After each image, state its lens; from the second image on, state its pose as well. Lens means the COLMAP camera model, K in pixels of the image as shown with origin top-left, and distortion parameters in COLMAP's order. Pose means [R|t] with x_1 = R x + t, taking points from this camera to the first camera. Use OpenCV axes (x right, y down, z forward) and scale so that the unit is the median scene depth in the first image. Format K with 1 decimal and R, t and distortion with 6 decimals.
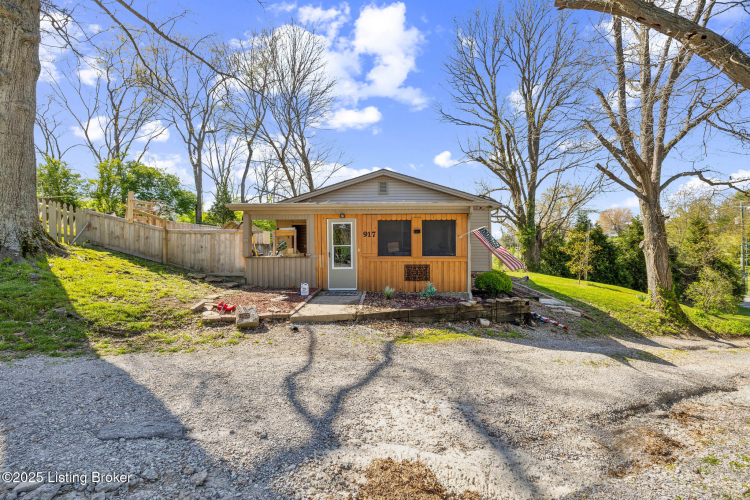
lens RADIAL K [[323.1, 0, 374.5], [0, 323.1, 249.7], [0, 0, 1]] dist [0.001424, 0.000123]
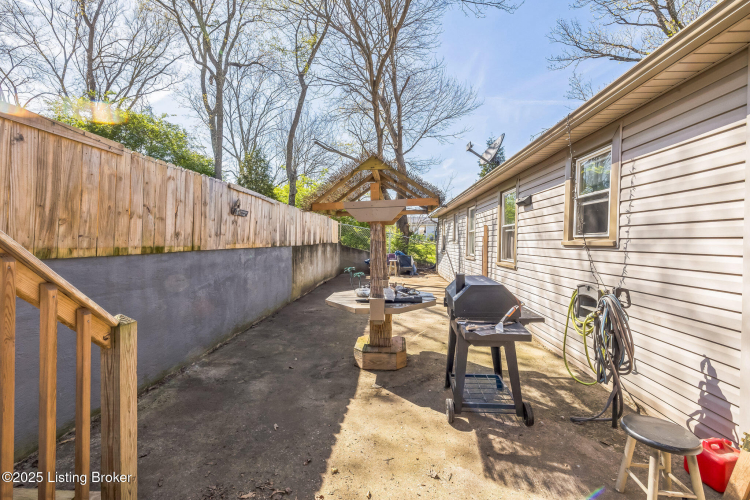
lens RADIAL K [[323.1, 0, 375.4], [0, 323.1, 246.7], [0, 0, 1]] dist [0.001424, 0.000123]
pose [[0.999236, 0.016057, -0.035633, -0.223632], [-0.016234, 0.999857, -0.004701, -0.008290], [0.035553, 0.005276, 0.999354, 0.406922]]
